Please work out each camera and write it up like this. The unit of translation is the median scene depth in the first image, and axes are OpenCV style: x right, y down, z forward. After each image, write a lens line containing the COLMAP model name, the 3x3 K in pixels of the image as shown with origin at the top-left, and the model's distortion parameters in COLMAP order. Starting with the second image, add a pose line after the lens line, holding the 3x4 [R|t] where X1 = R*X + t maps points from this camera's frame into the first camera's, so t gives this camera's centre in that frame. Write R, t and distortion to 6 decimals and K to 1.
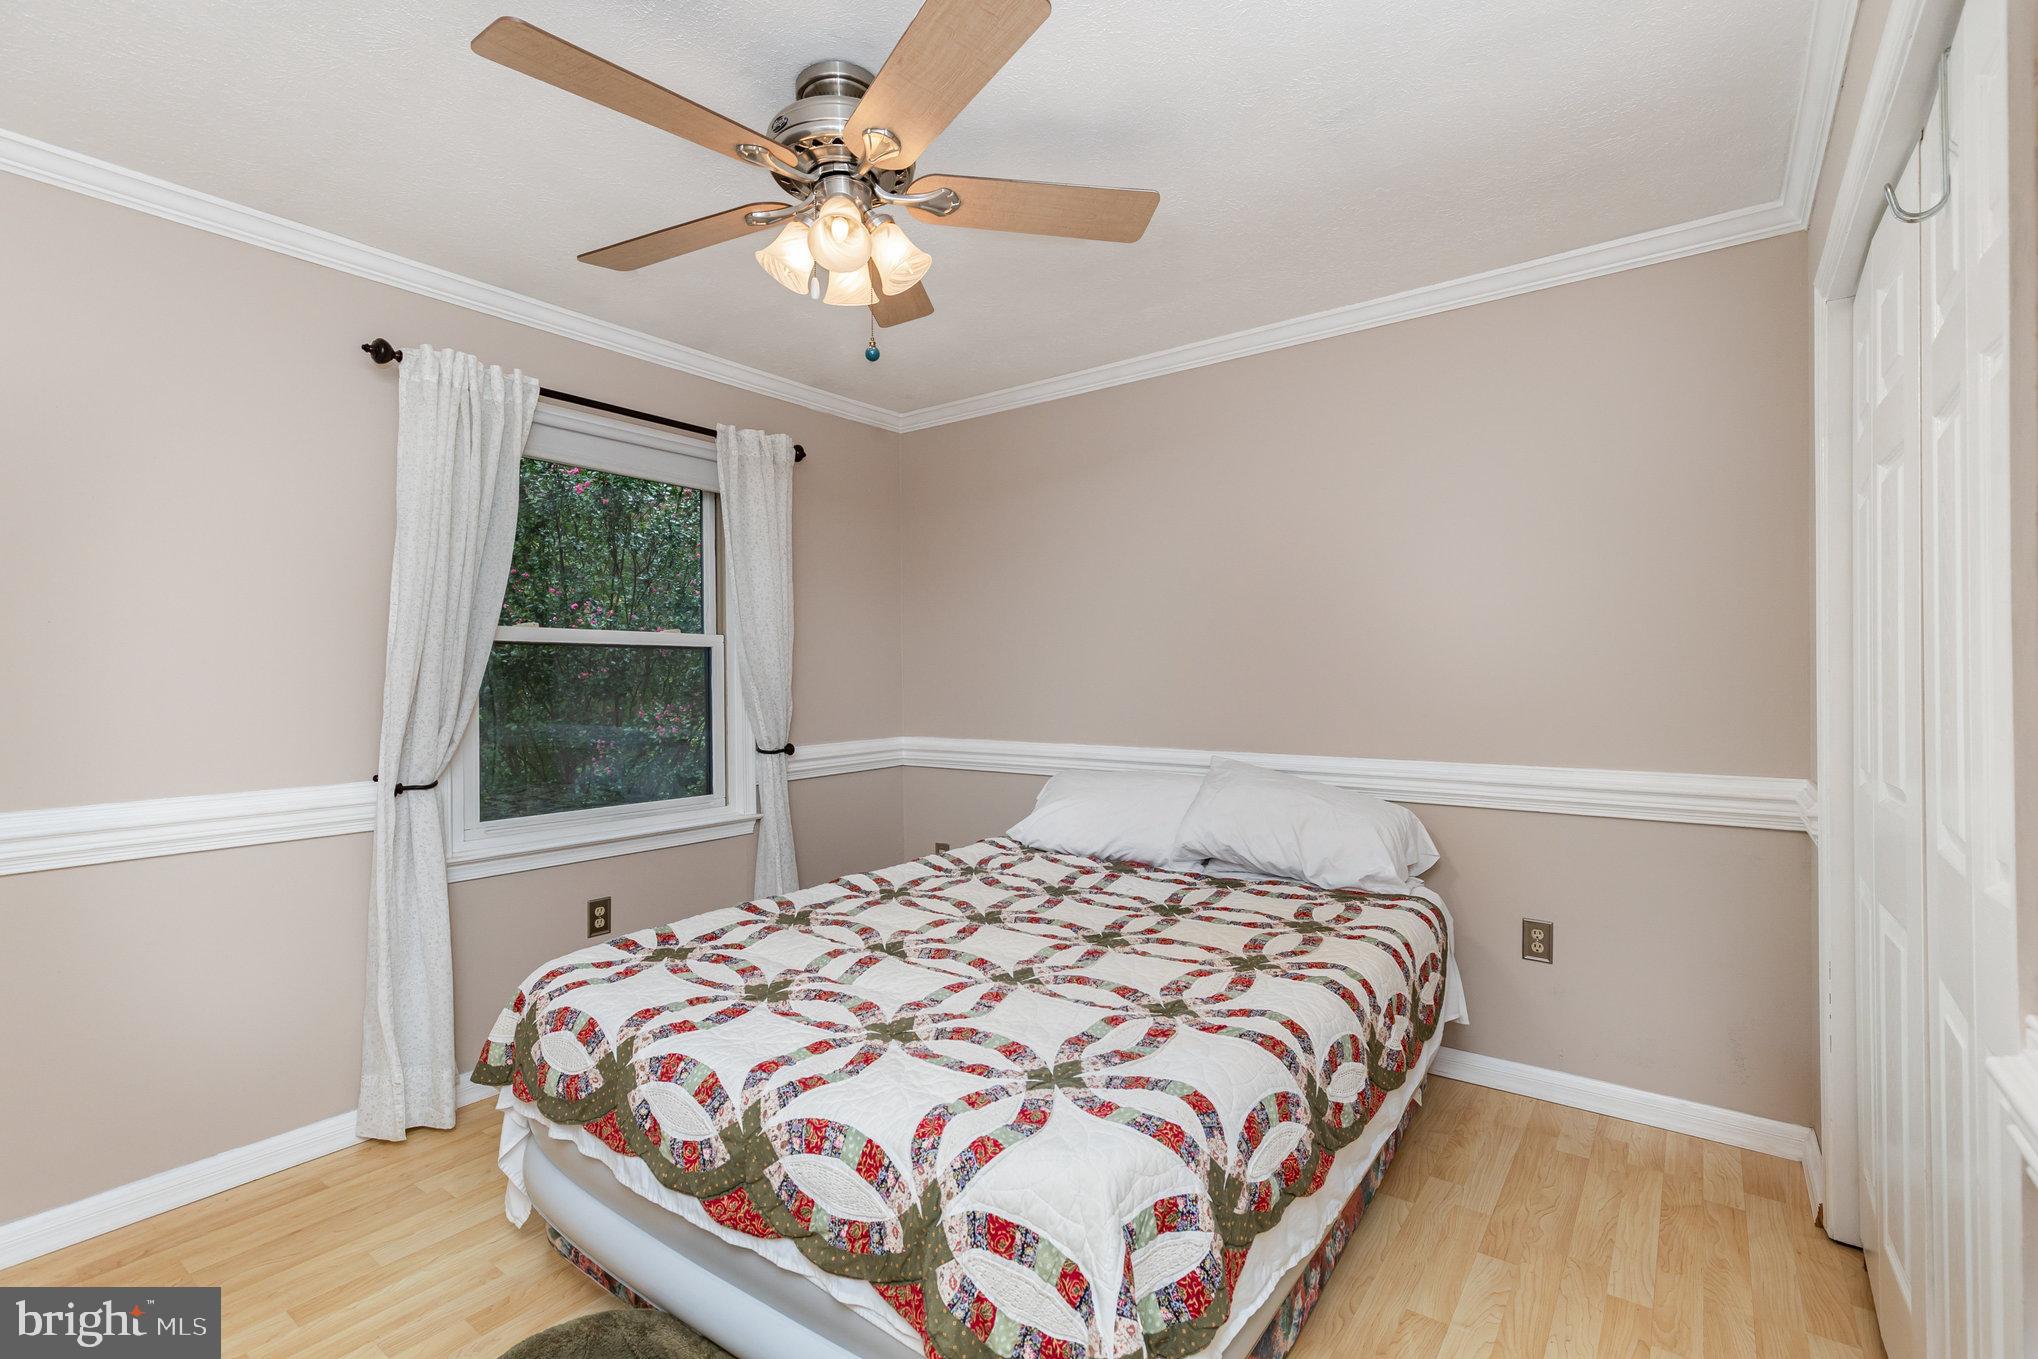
lens RADIAL K [[918.4, 0, 1021.8], [0, 918.4, 678.5], [0, 0, 1]] dist [0.007447, -0.001215]
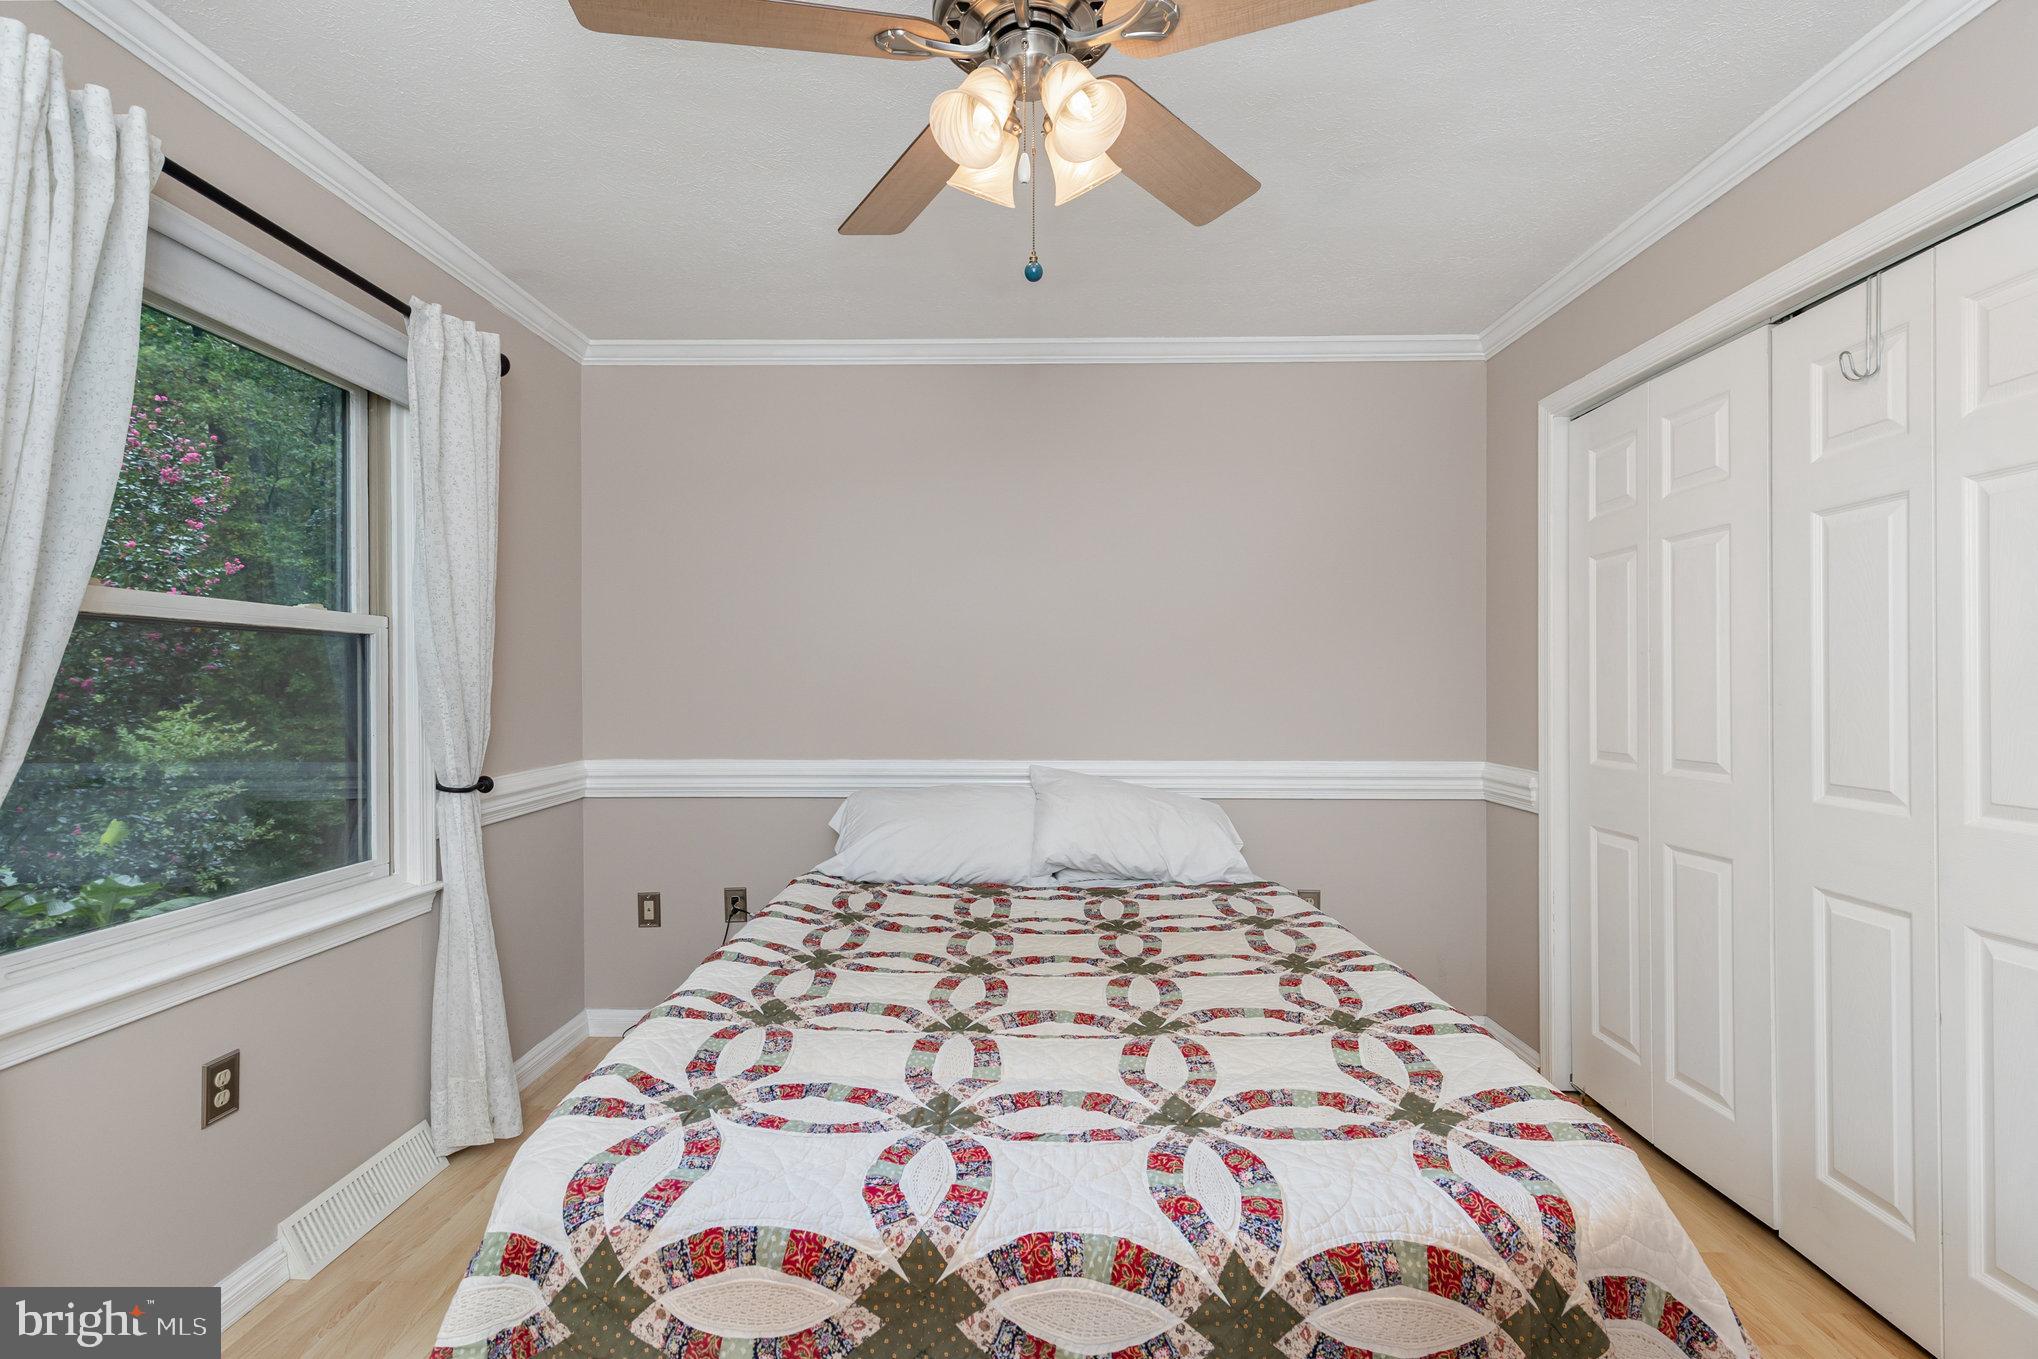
lens RADIAL K [[918.4, 0, 1019.2], [0, 918.4, 681.9], [0, 0, 1]] dist [0.007447, -0.001215]
pose [[0.813176, 0.006125, 0.581986, -0.592420], [-0.003555, 0.999978, -0.005557, 0.002741], [-0.582007, 0.002450, 0.813180, 0.342461]]
